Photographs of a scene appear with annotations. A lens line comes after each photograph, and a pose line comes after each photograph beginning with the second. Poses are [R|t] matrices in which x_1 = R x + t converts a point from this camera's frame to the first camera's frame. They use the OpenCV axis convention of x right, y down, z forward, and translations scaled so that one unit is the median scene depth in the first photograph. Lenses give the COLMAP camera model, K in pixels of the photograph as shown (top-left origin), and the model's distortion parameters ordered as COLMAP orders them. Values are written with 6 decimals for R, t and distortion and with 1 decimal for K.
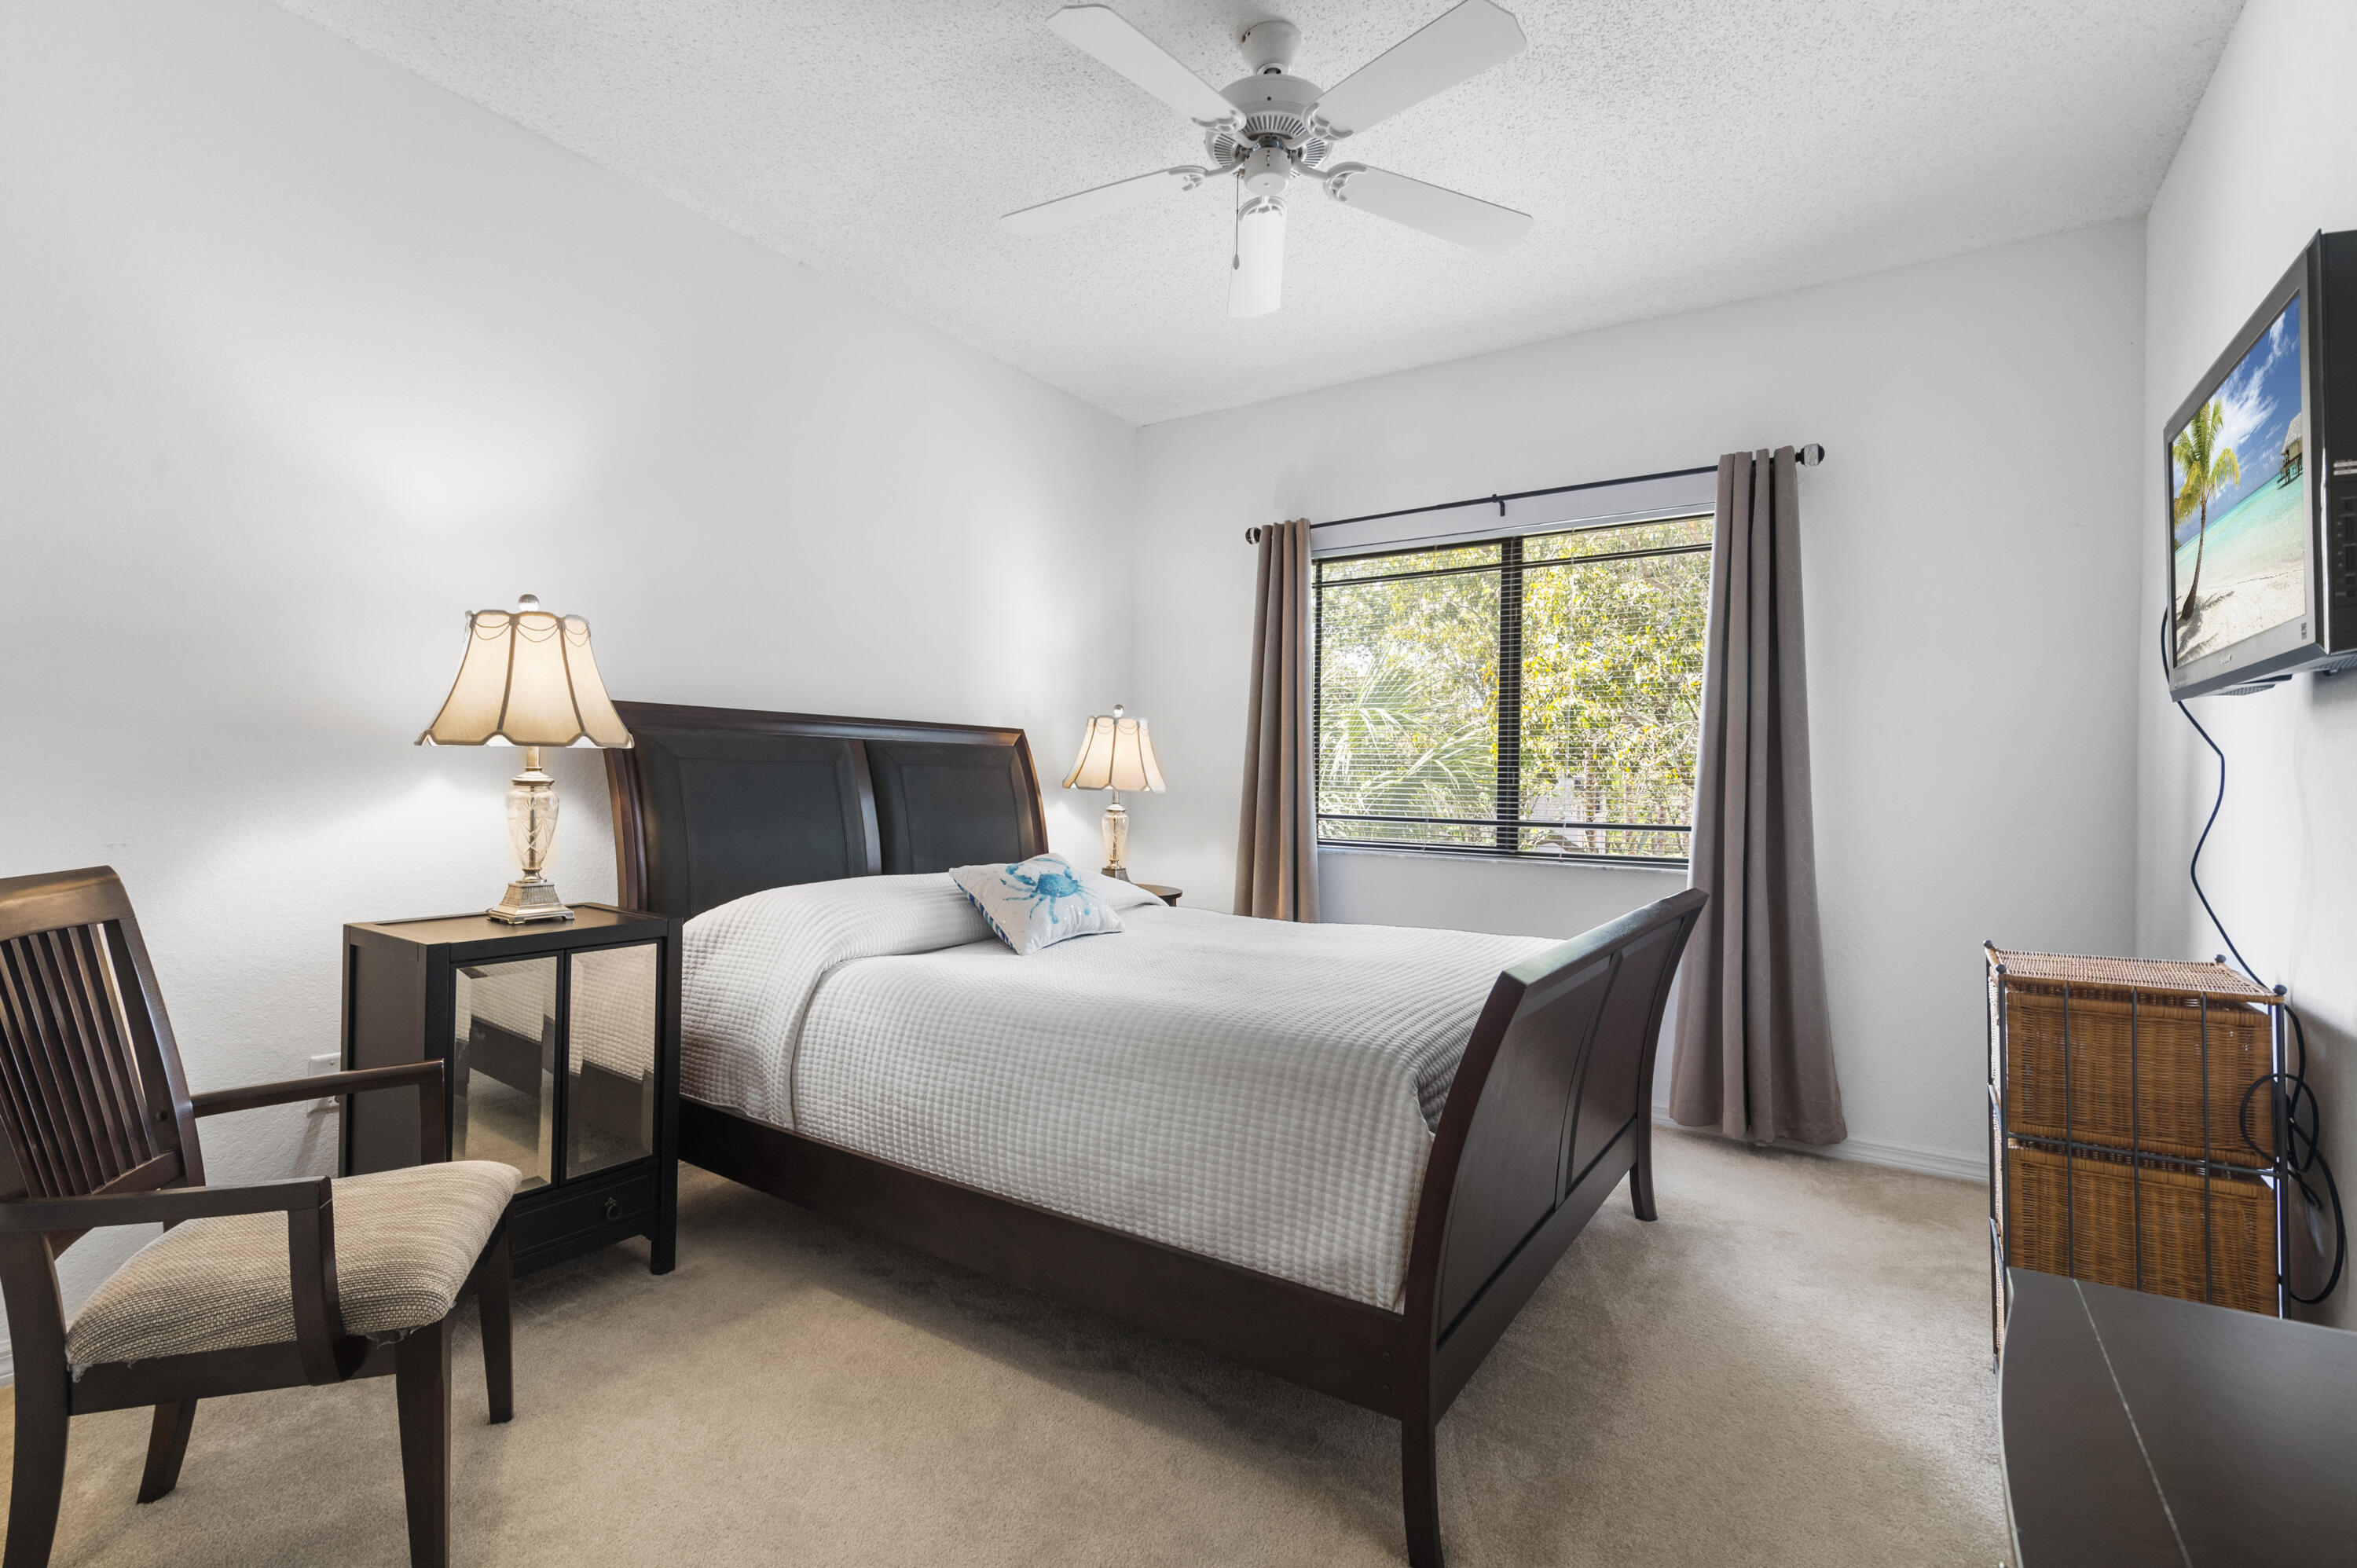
lens RADIAL K [[1062.0, 0, 1170.2], [0, 1062.0, 785.7], [0, 0, 1]] dist [0.020704, -0.000935]
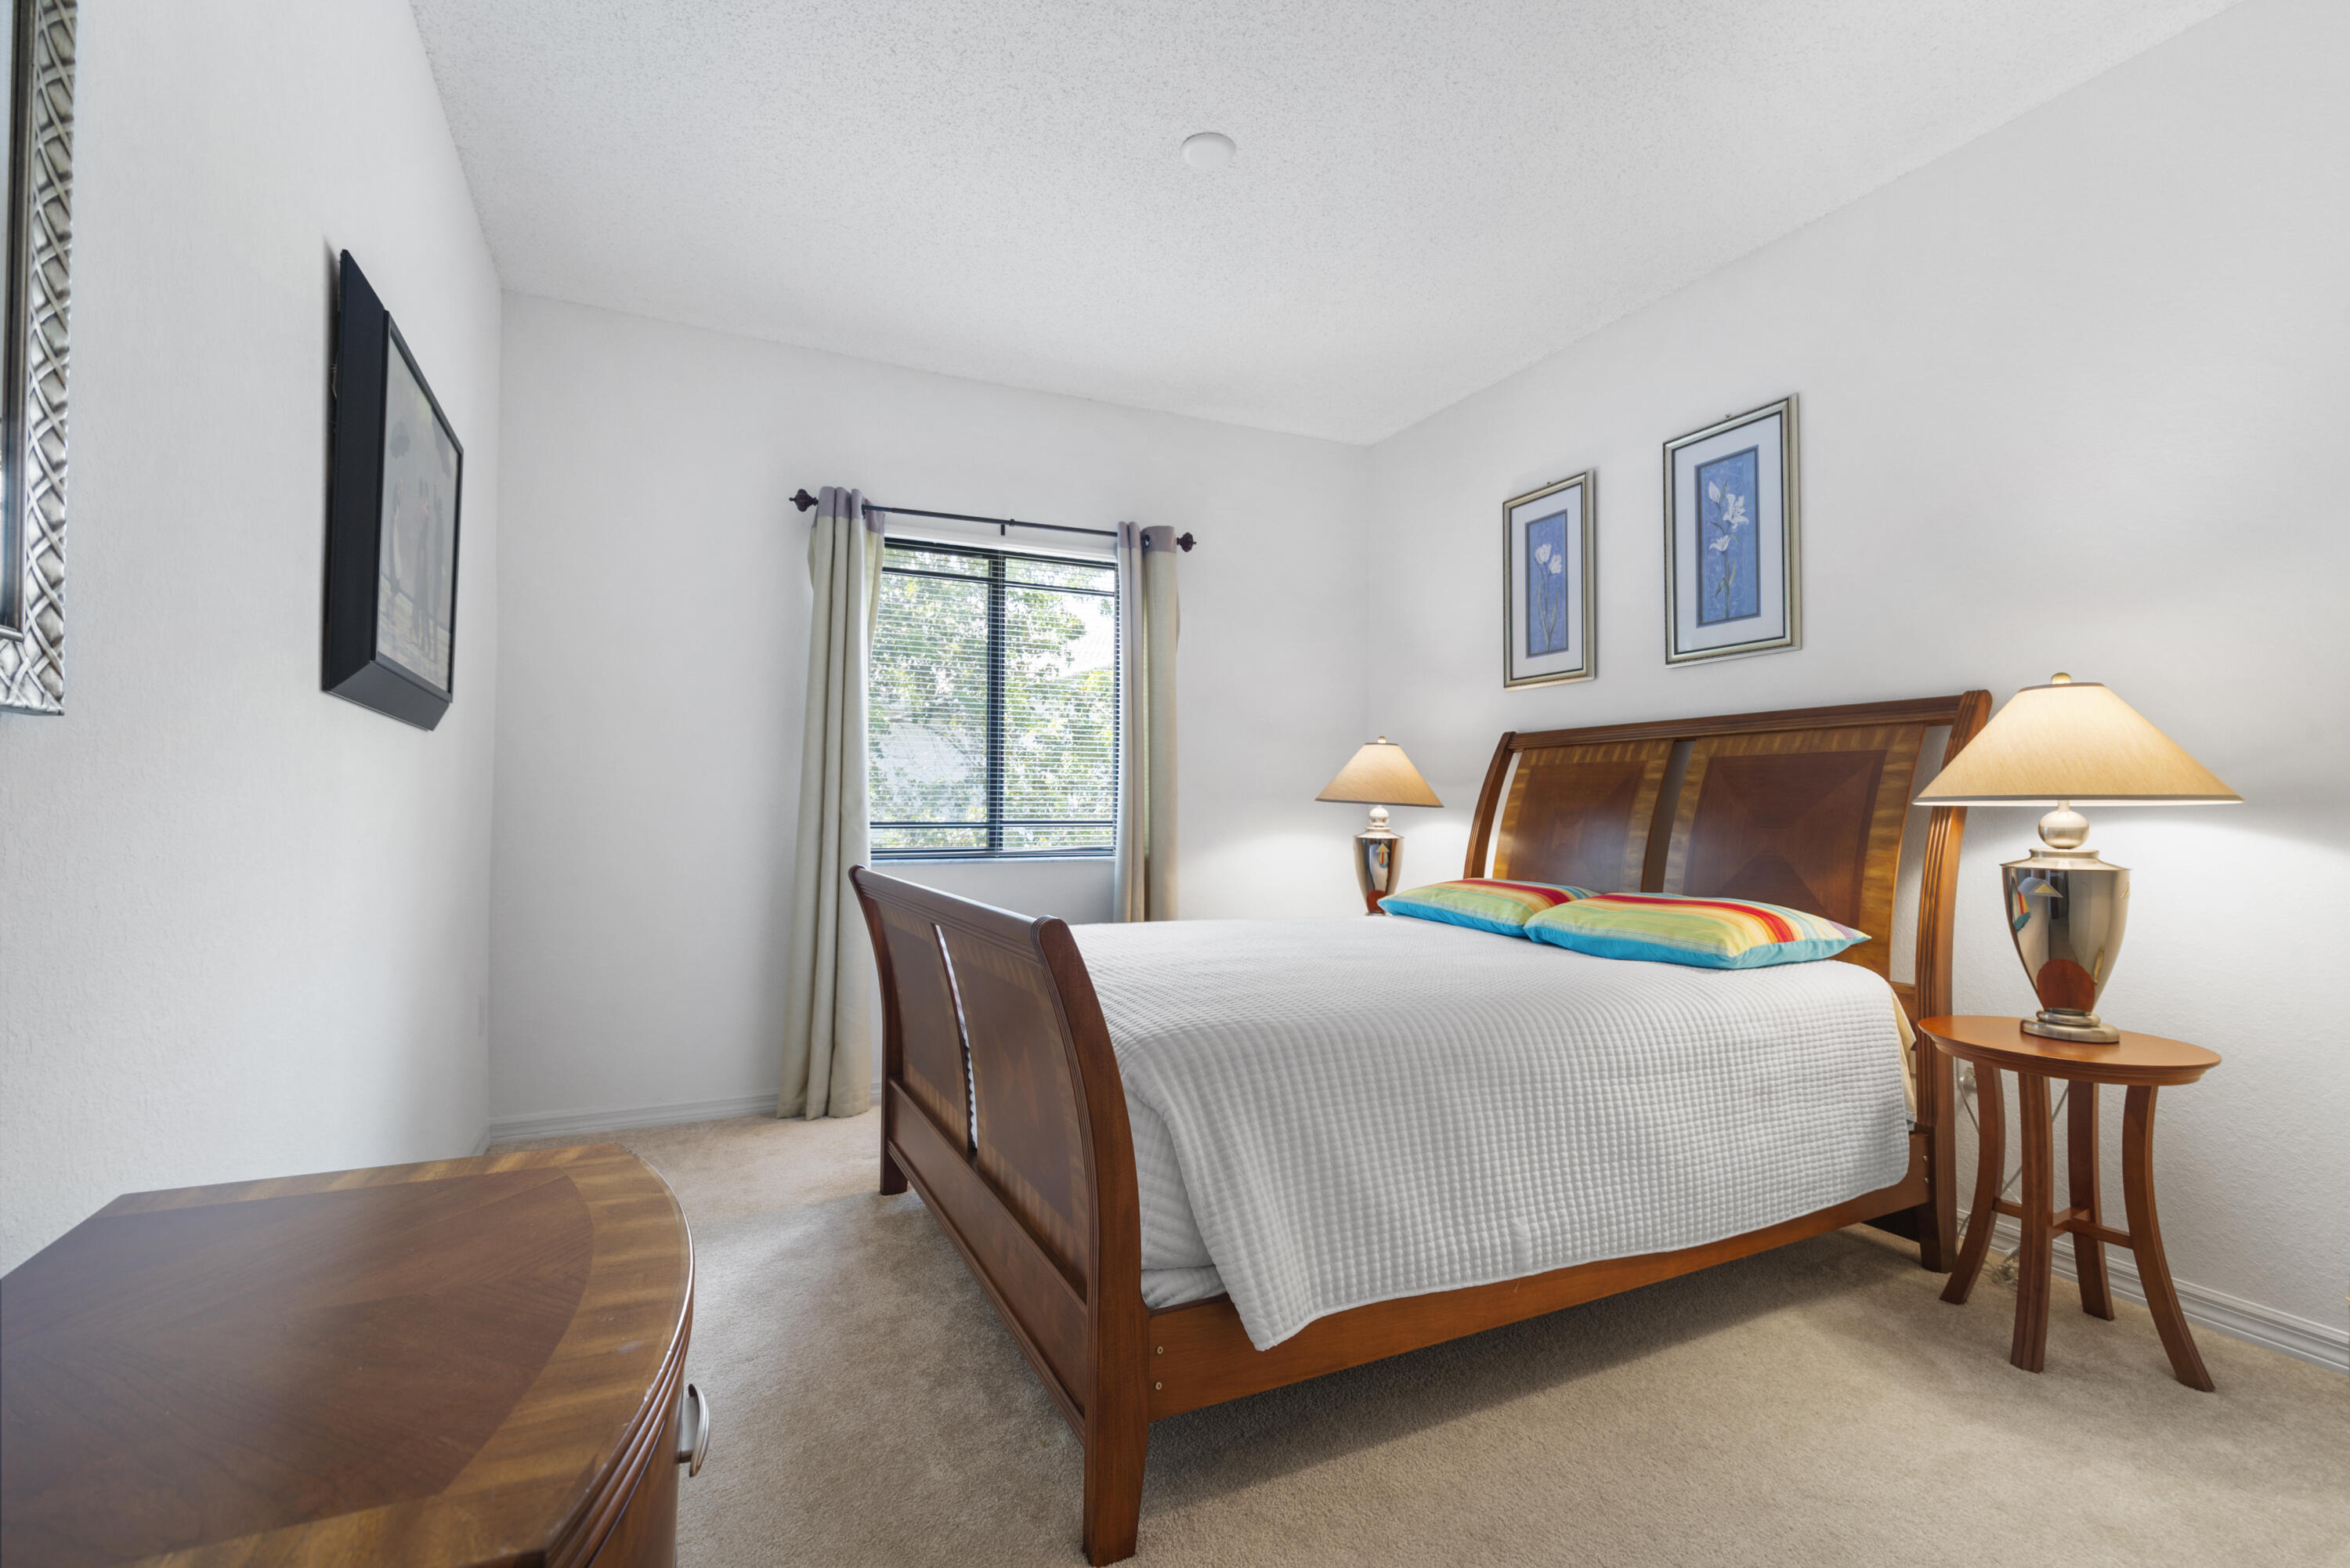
lens RADIAL K [[1058.9, 0, 1166.7], [0, 1058.9, 785.7], [0, 0, 1]] dist [0.020704, -0.000935]
pose [[0.503073, -0.002252, 0.864241, -0.785112], [0.008419, 0.999962, -0.002295, 0.000689], [-0.864203, 0.008431, 0.503072, 0.498616]]
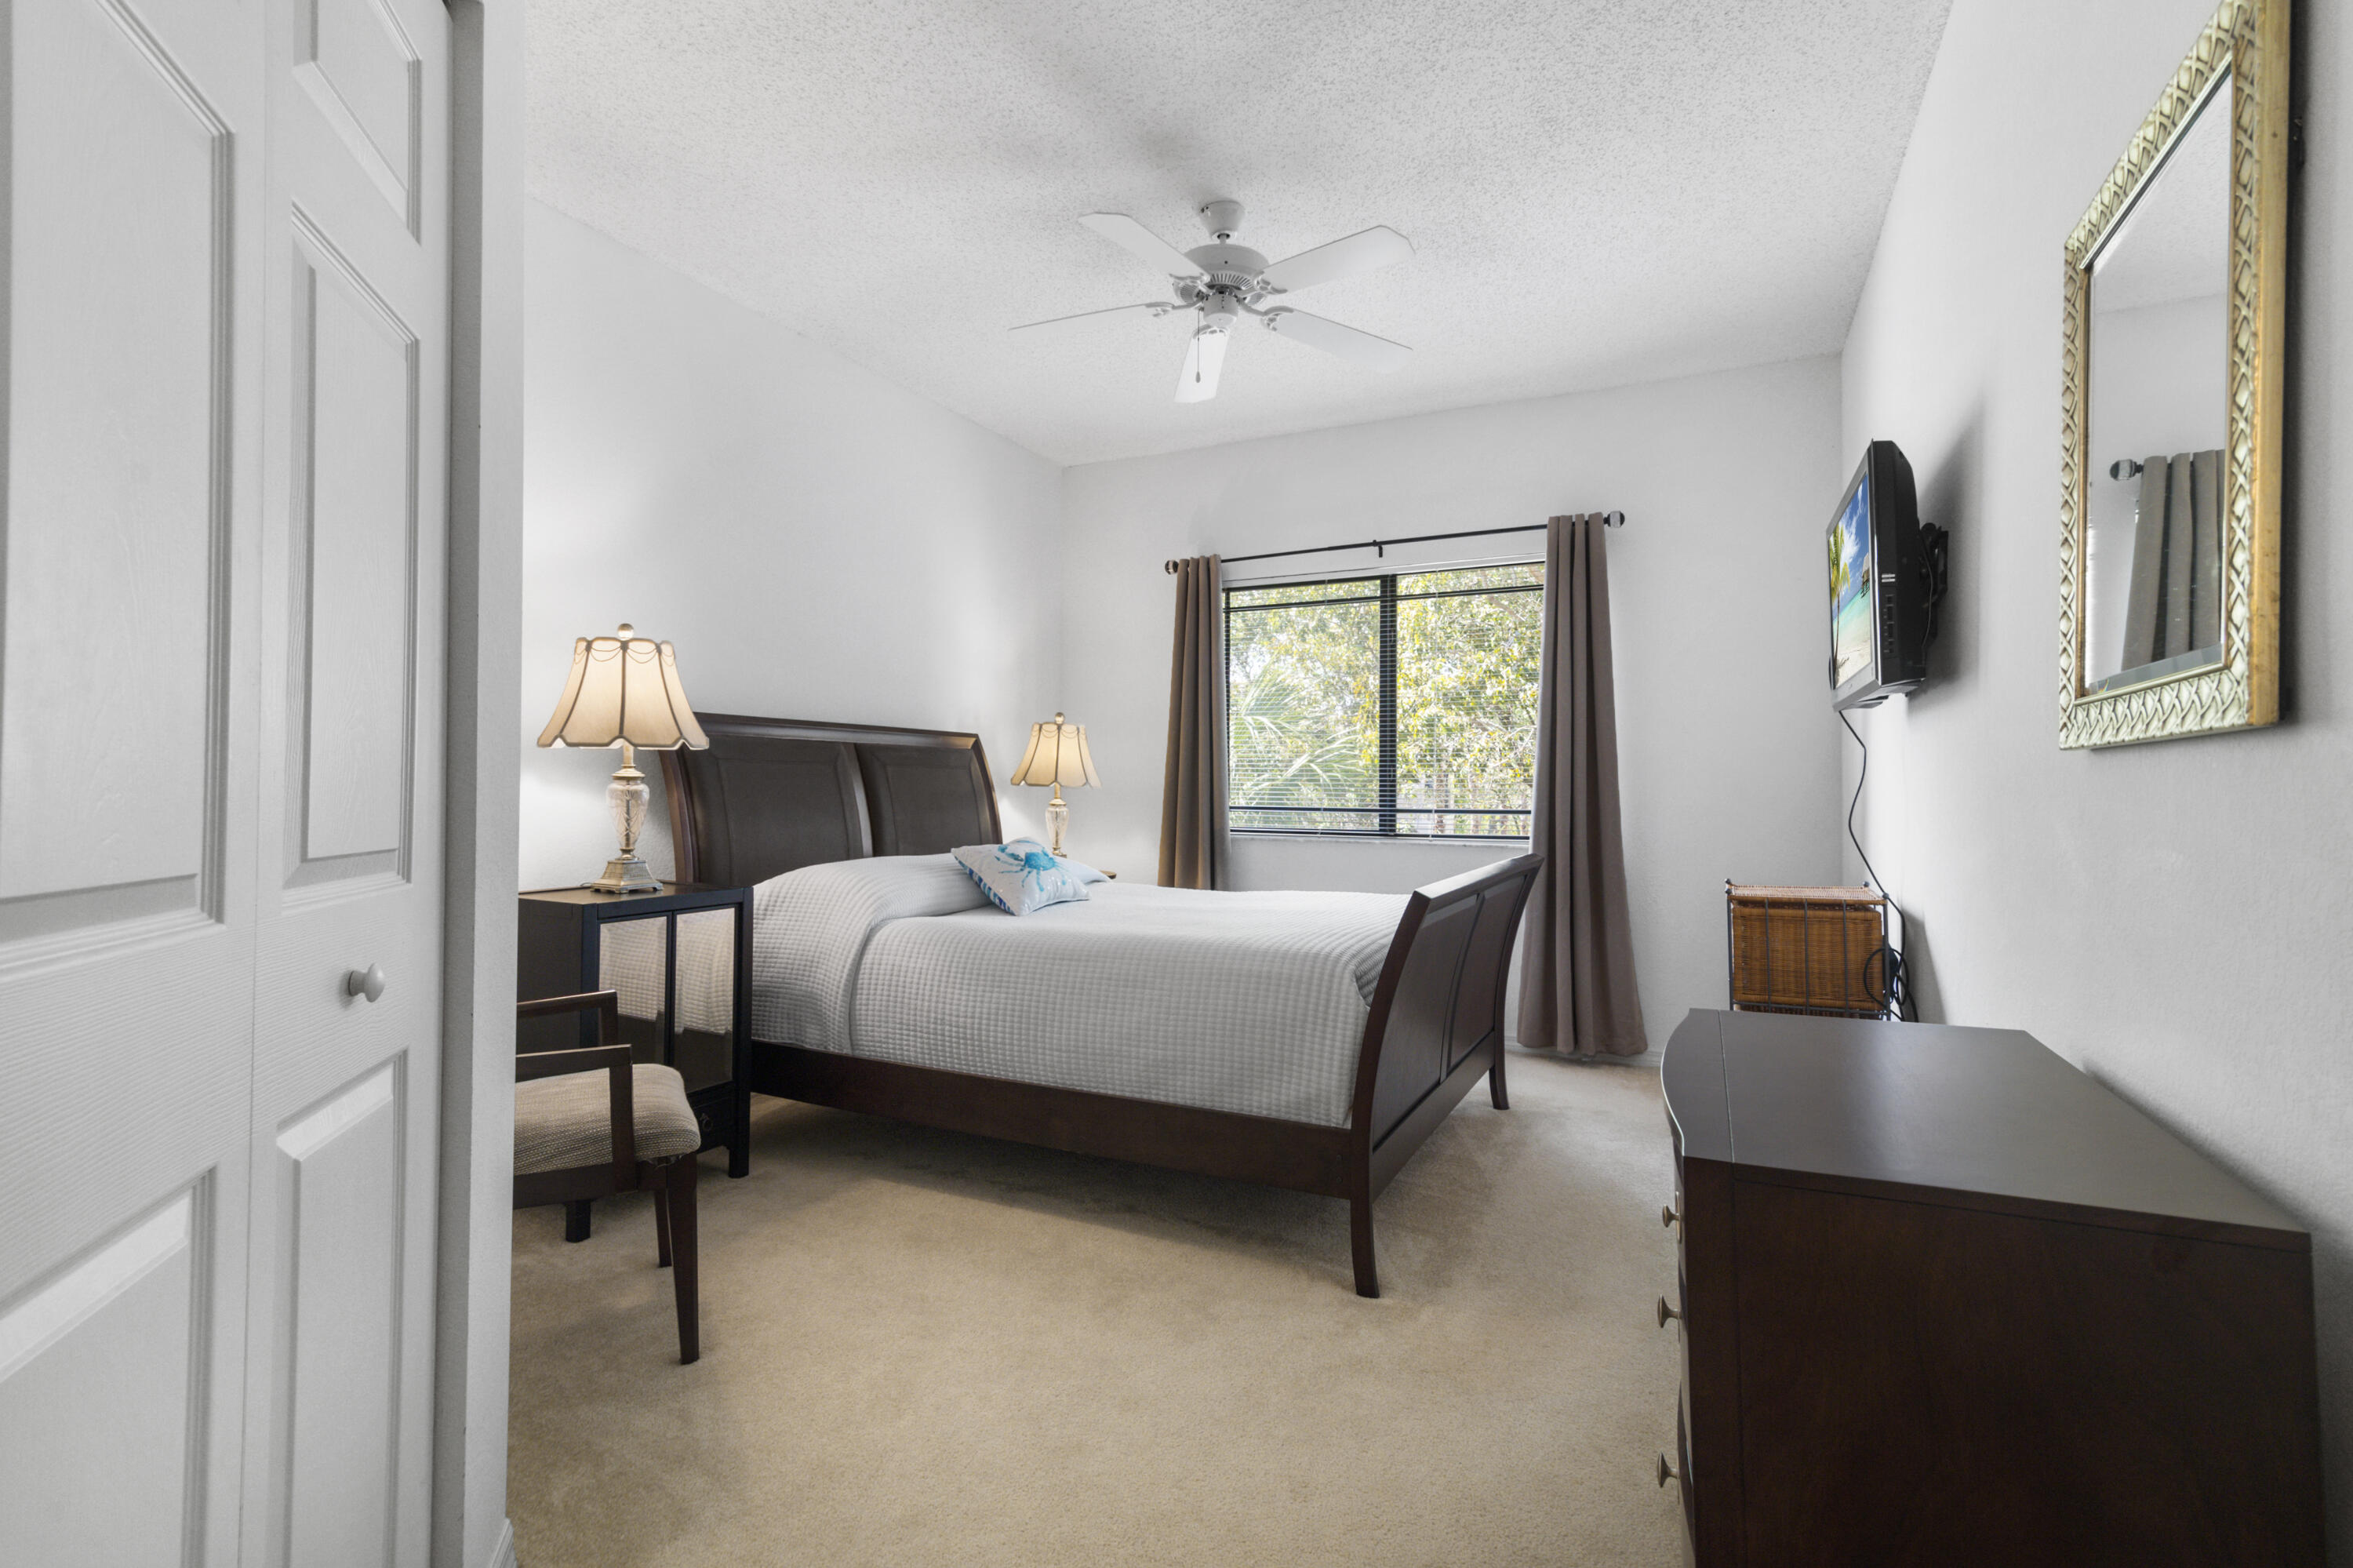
lens RADIAL K [[1060.3, 0, 1168.2], [0, 1060.3, 785.7], [0, 0, 1]] dist [0.020704, -0.000935]
pose [[0.991955, -0.009089, 0.126267, -0.128884], [0.009827, 0.999938, -0.005225, 0.016902], [-0.126212, 0.006423, 0.991982, -0.259617]]
